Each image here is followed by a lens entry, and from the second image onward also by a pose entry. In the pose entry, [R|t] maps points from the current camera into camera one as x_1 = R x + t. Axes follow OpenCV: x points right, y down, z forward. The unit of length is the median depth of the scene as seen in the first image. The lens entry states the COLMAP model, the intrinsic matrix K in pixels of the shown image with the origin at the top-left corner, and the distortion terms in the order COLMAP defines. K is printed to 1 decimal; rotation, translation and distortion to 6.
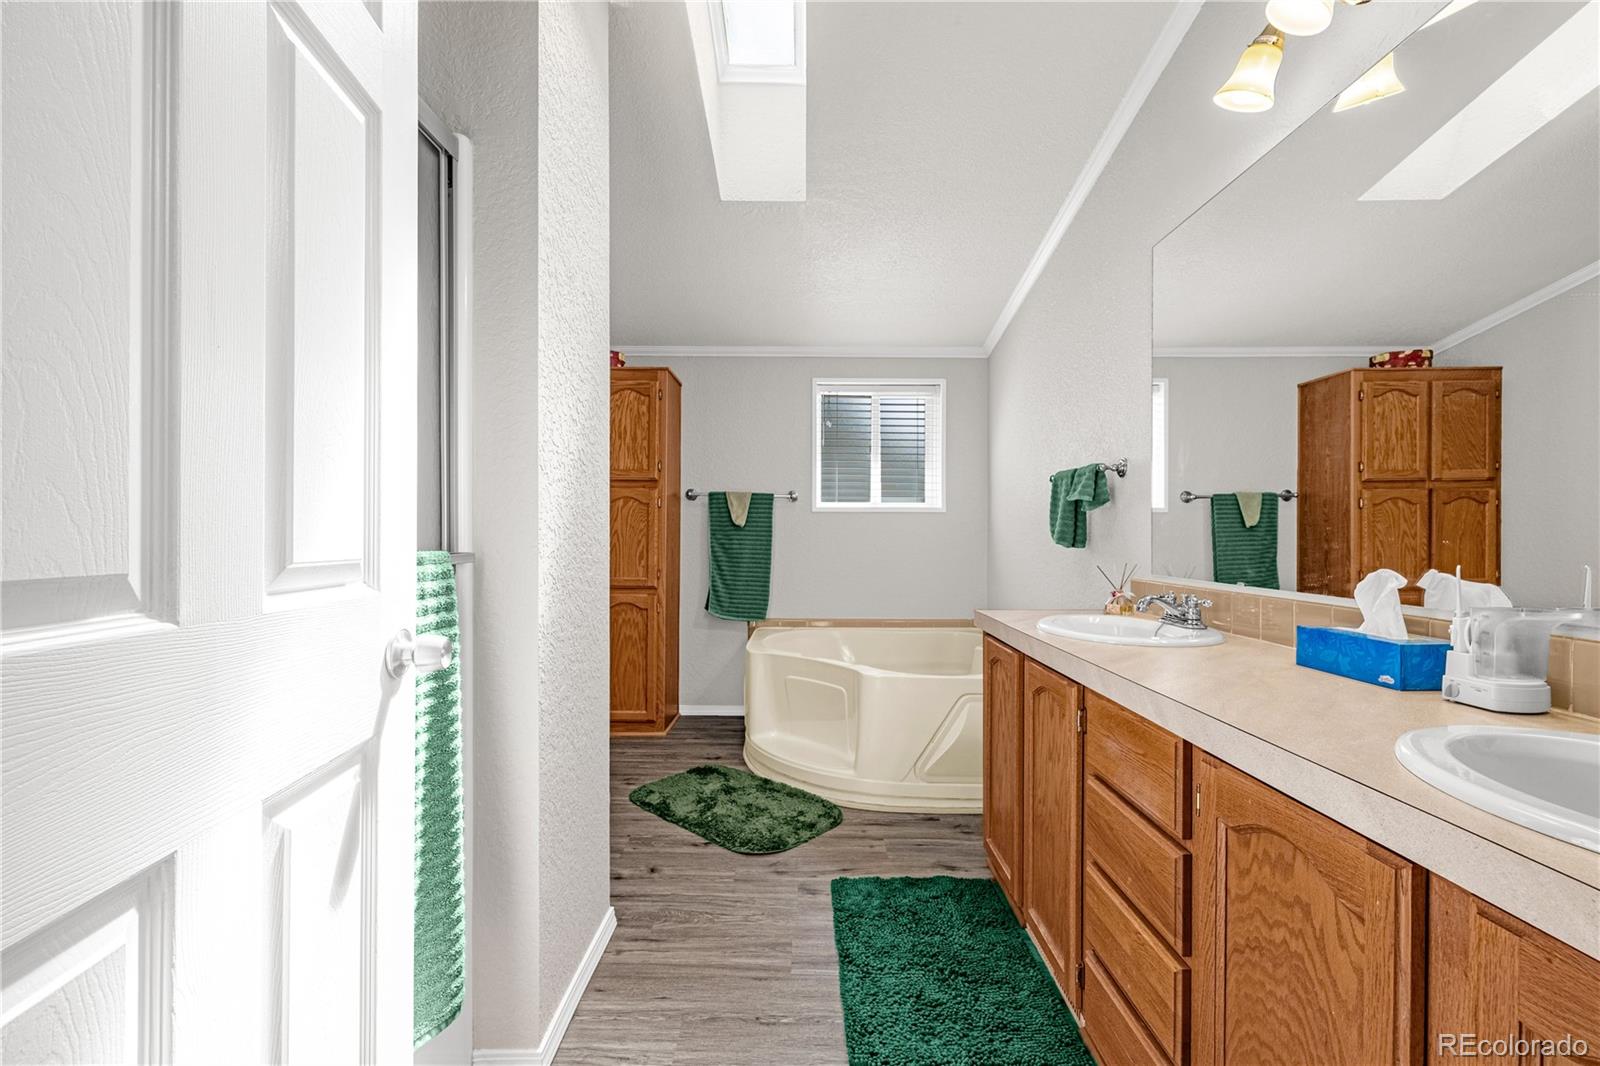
lens RADIAL K [[661.5, 0, 800.0], [0, 661.5, 533.0], [0, 0, 1]] dist [-0.001013, -0.000015]
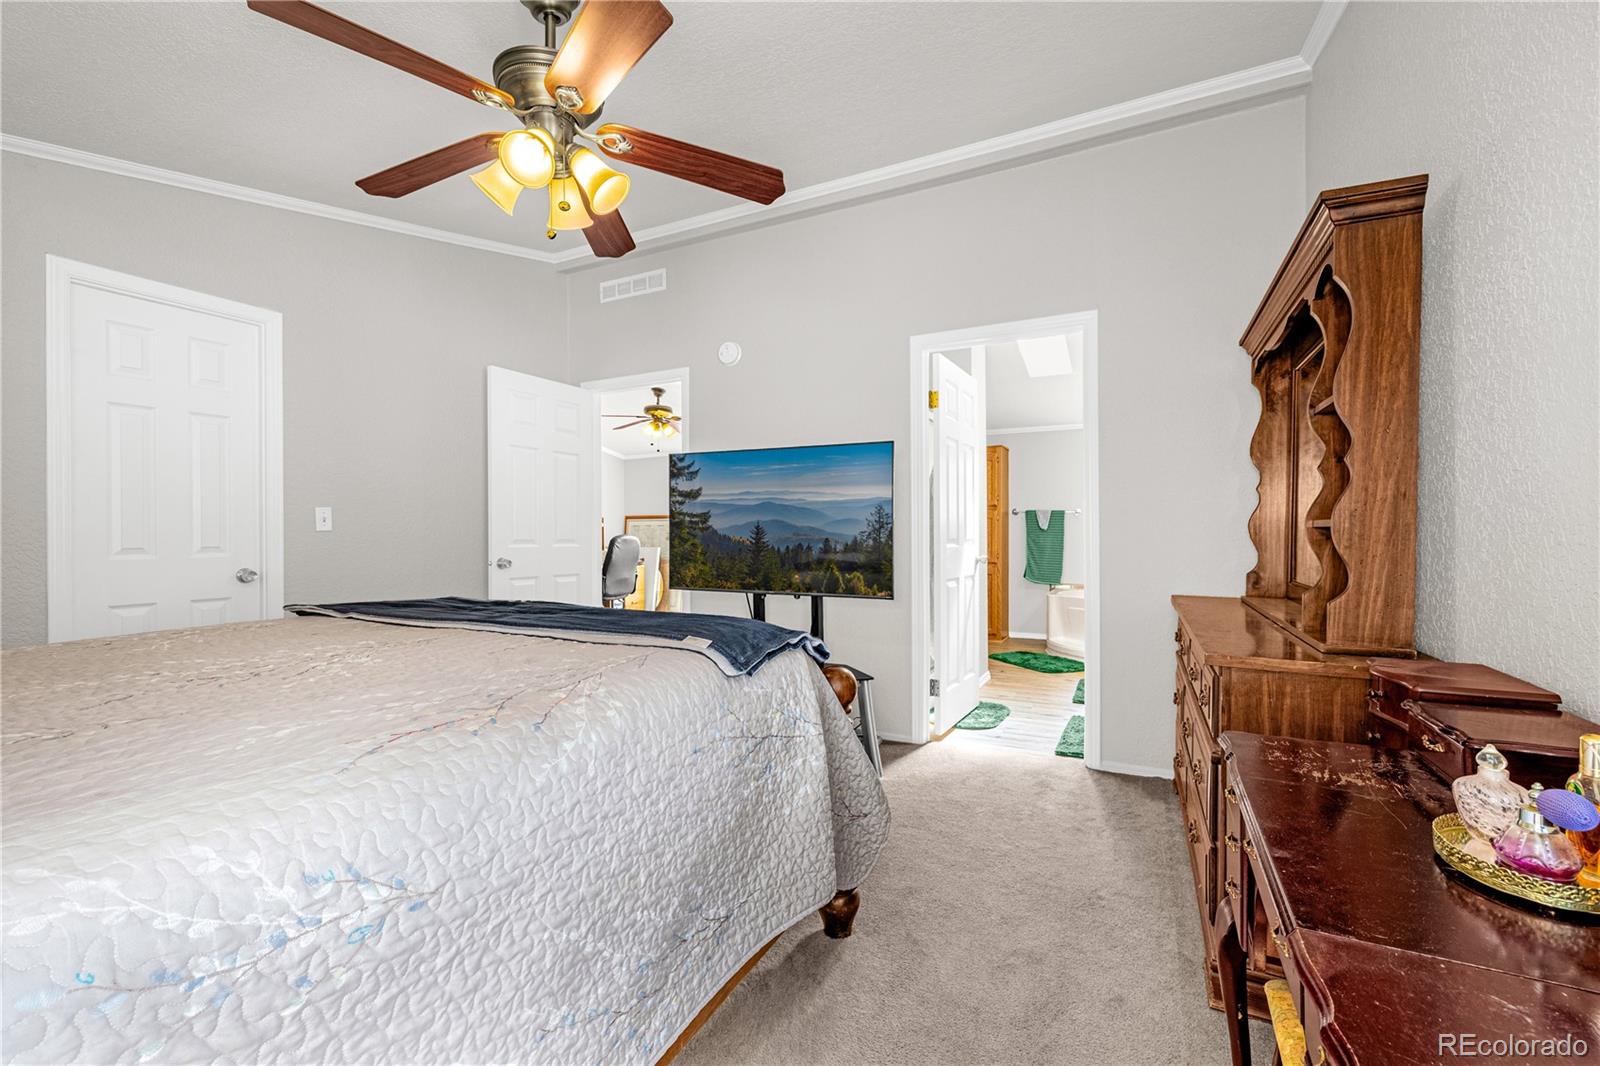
lens RADIAL K [[661.5, 0, 800.0], [0, 661.5, 533.0], [0, 0, 1]] dist [-0.001013, -0.000015]
pose [[0.895420, -0.002587, -0.445215, 0.112133], [0.006345, 0.999956, 0.006952, -0.019260], [0.445177, -0.009050, 0.895397, -0.874923]]
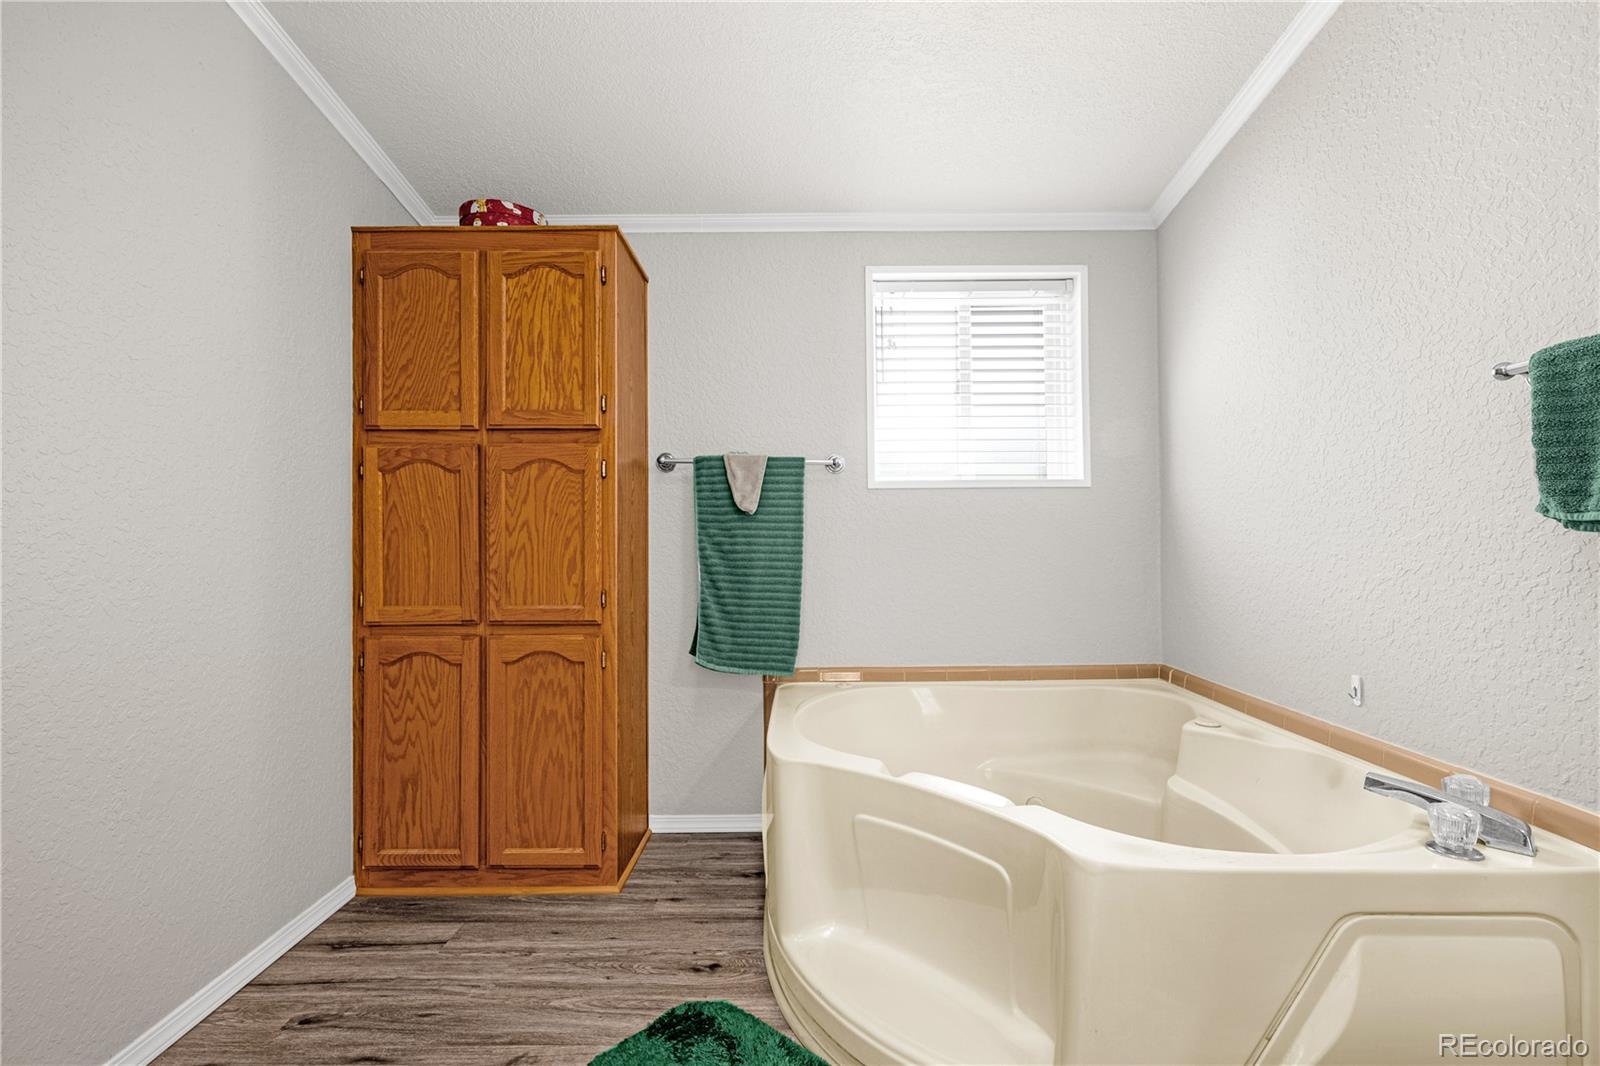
lens RADIAL K [[661.5, 0, 800.0], [0, 661.5, 533.0], [0, 0, 1]] dist [-0.001013, -0.000015]
pose [[0.999906, -0.012349, 0.005959, -0.050326], [0.012404, 0.999879, -0.009353, 0.013951], [-0.005843, 0.009426, 0.999939, 0.427479]]
